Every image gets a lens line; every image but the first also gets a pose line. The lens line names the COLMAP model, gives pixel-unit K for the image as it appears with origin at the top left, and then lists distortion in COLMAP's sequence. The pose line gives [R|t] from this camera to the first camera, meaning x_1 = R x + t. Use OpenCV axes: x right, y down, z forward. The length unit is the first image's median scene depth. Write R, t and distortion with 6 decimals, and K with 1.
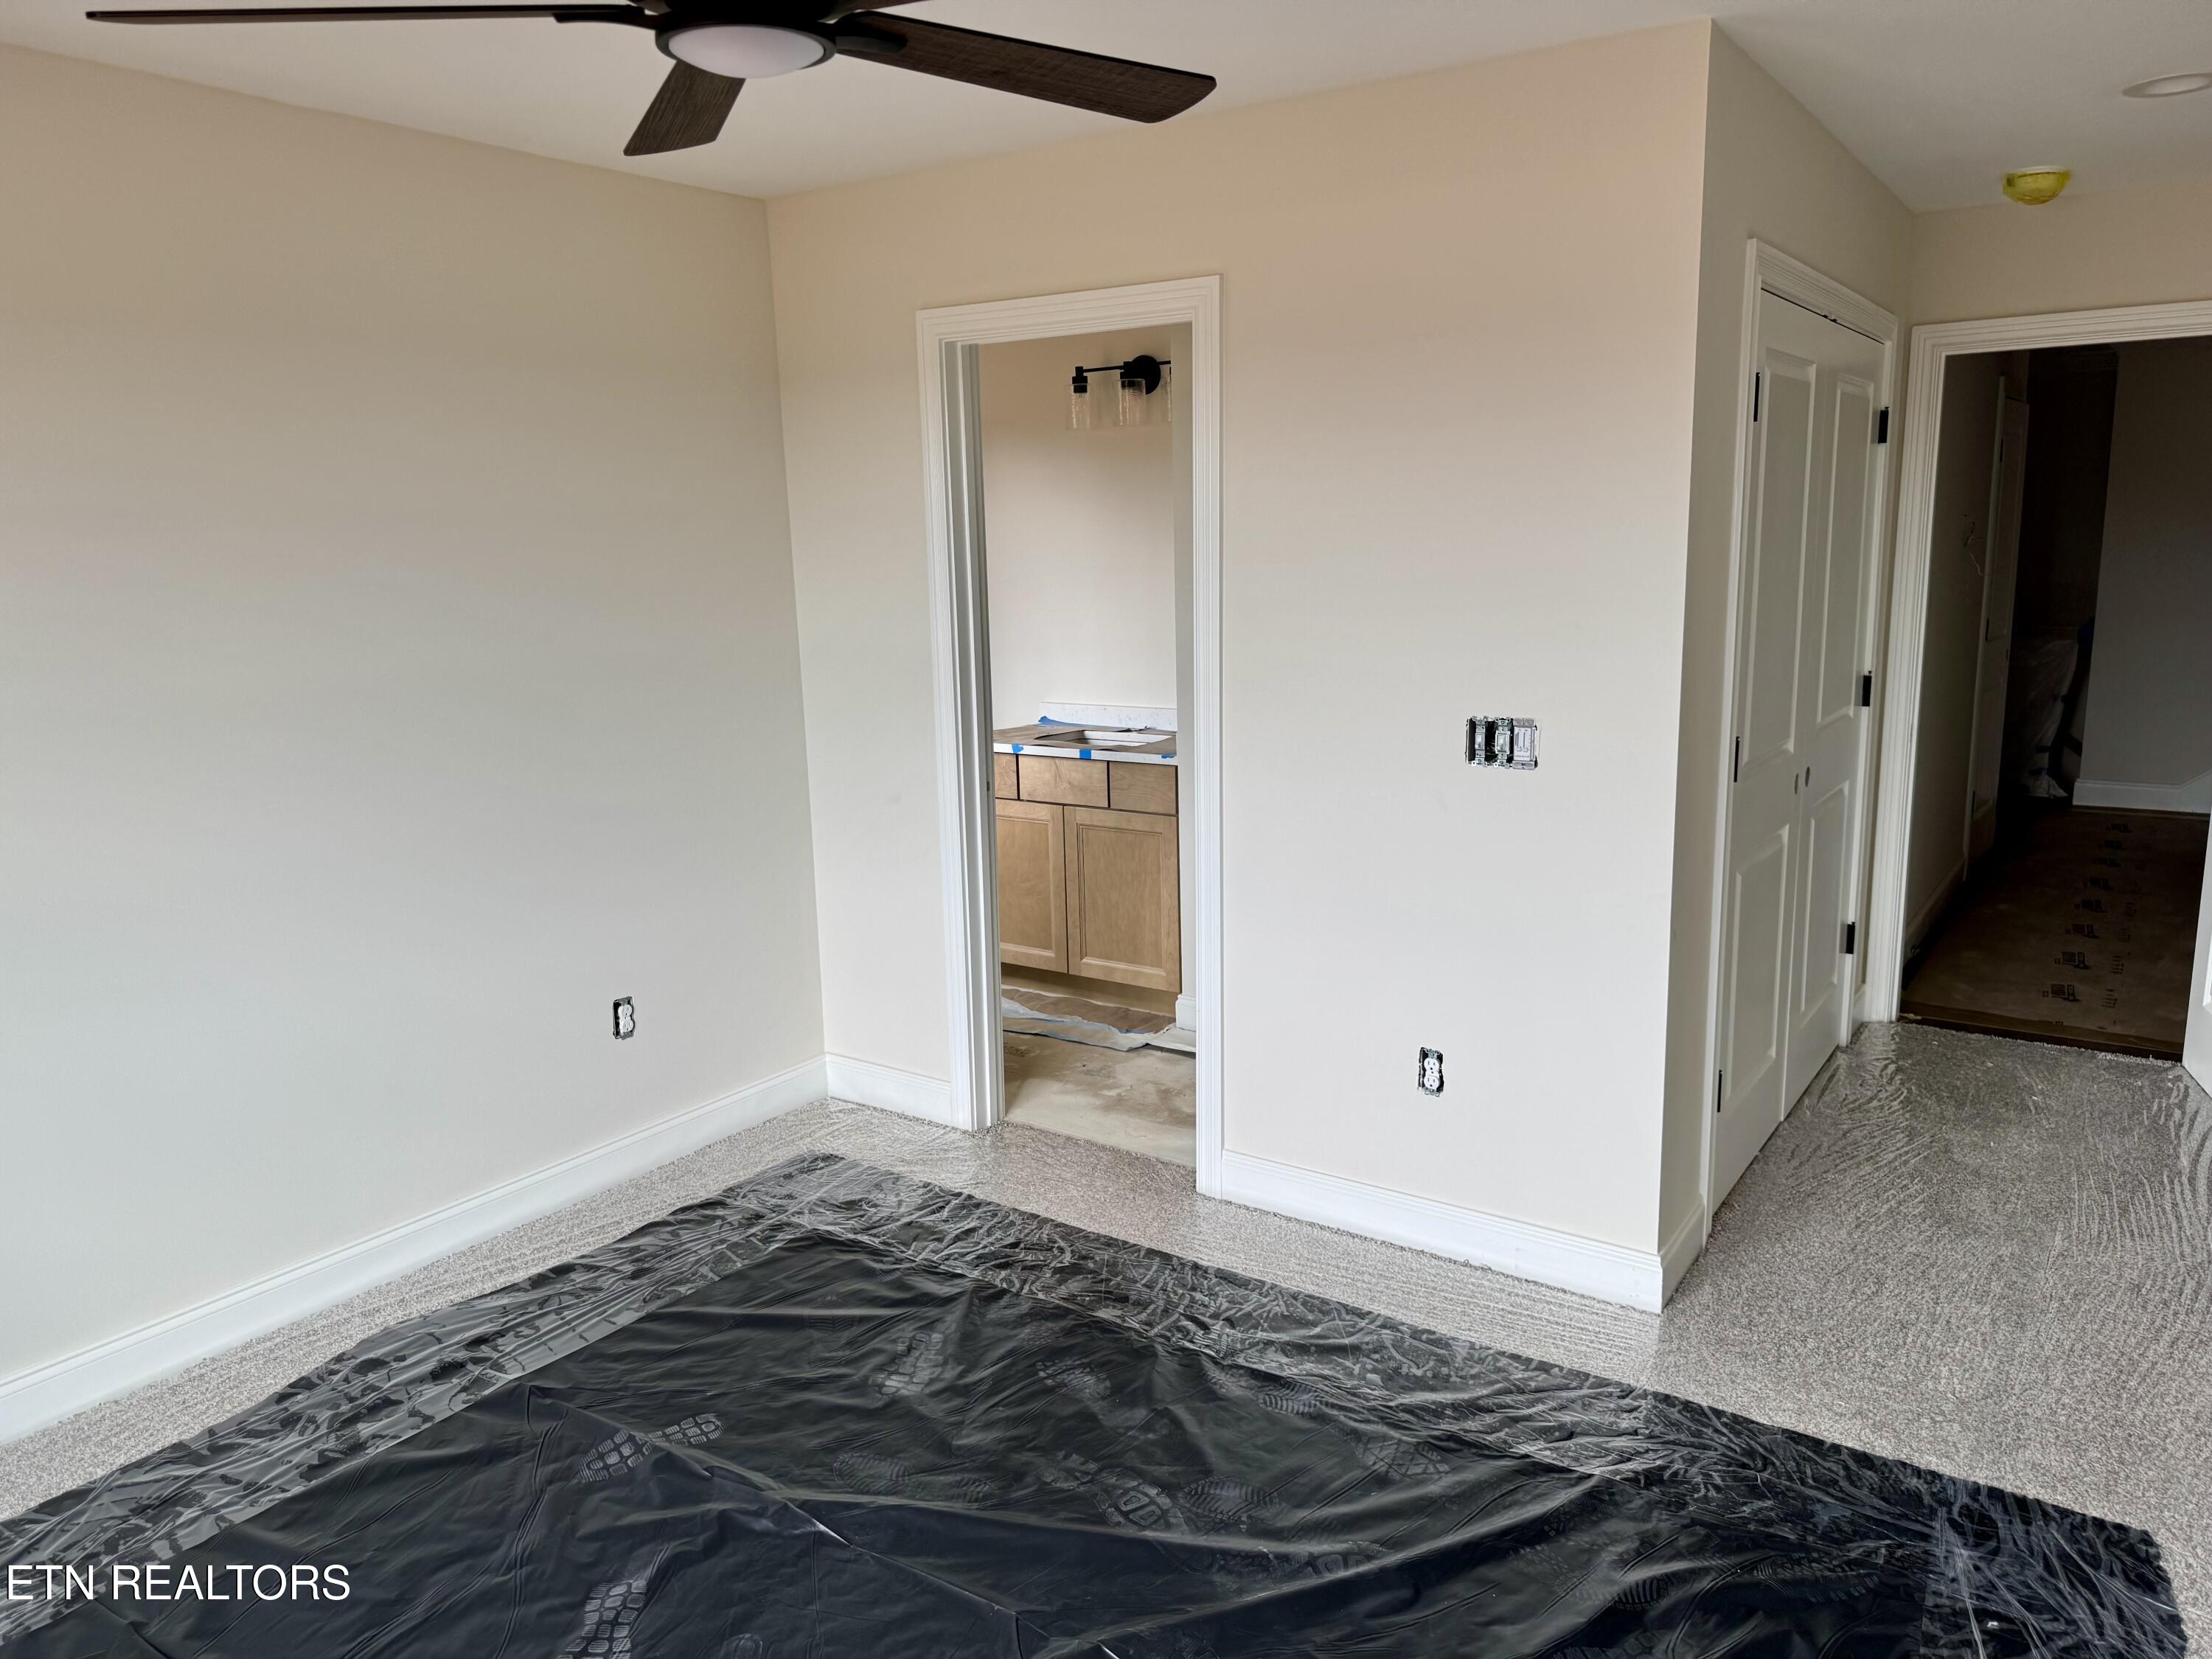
lens RADIAL K [[1589.5, 0, 1103.7], [0, 1589.5, 834.8], [0, 0, 1]] dist [0.067277, -0.059285]
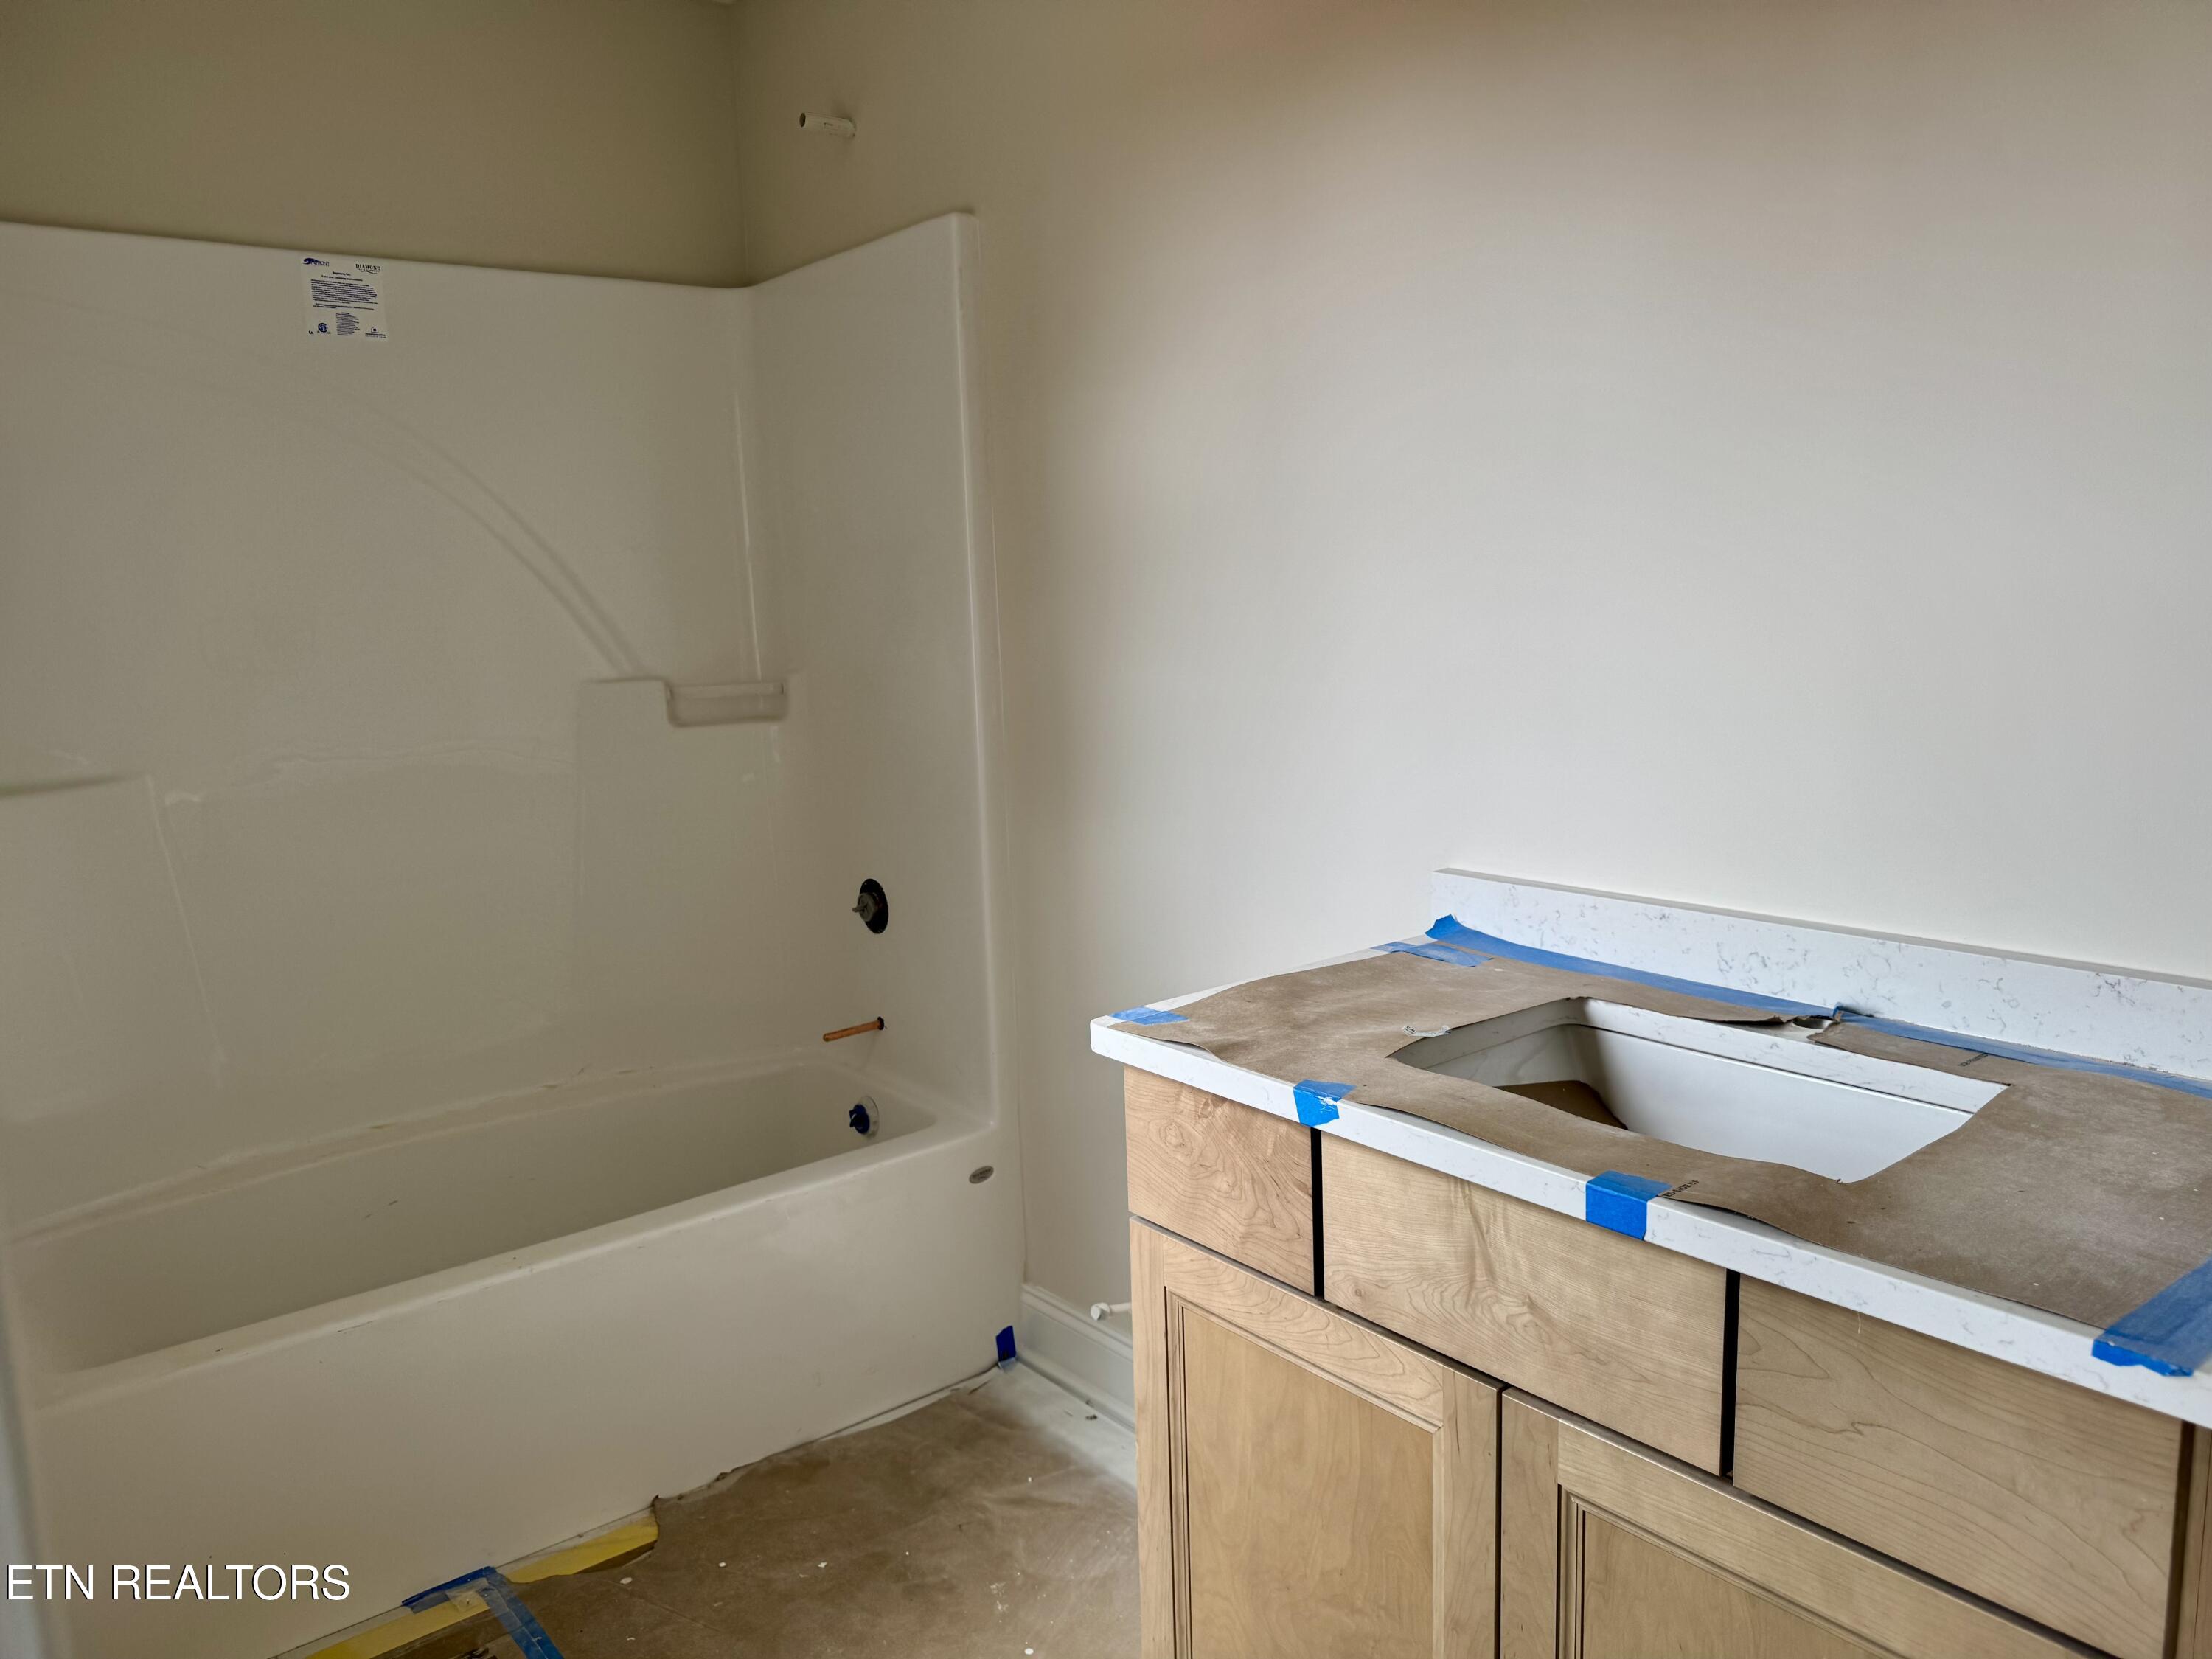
lens RADIAL K [[1589.5, 0, 1104.7], [0, 1589.5, 825.2], [0, 0, 1]] dist [0.067277, -0.059285]
pose [[0.963451, 0.046273, -0.263859, -0.022861], [-0.045059, 0.998928, 0.010654, -0.099289], [0.264069, 0.001624, 0.964503, 0.752586]]
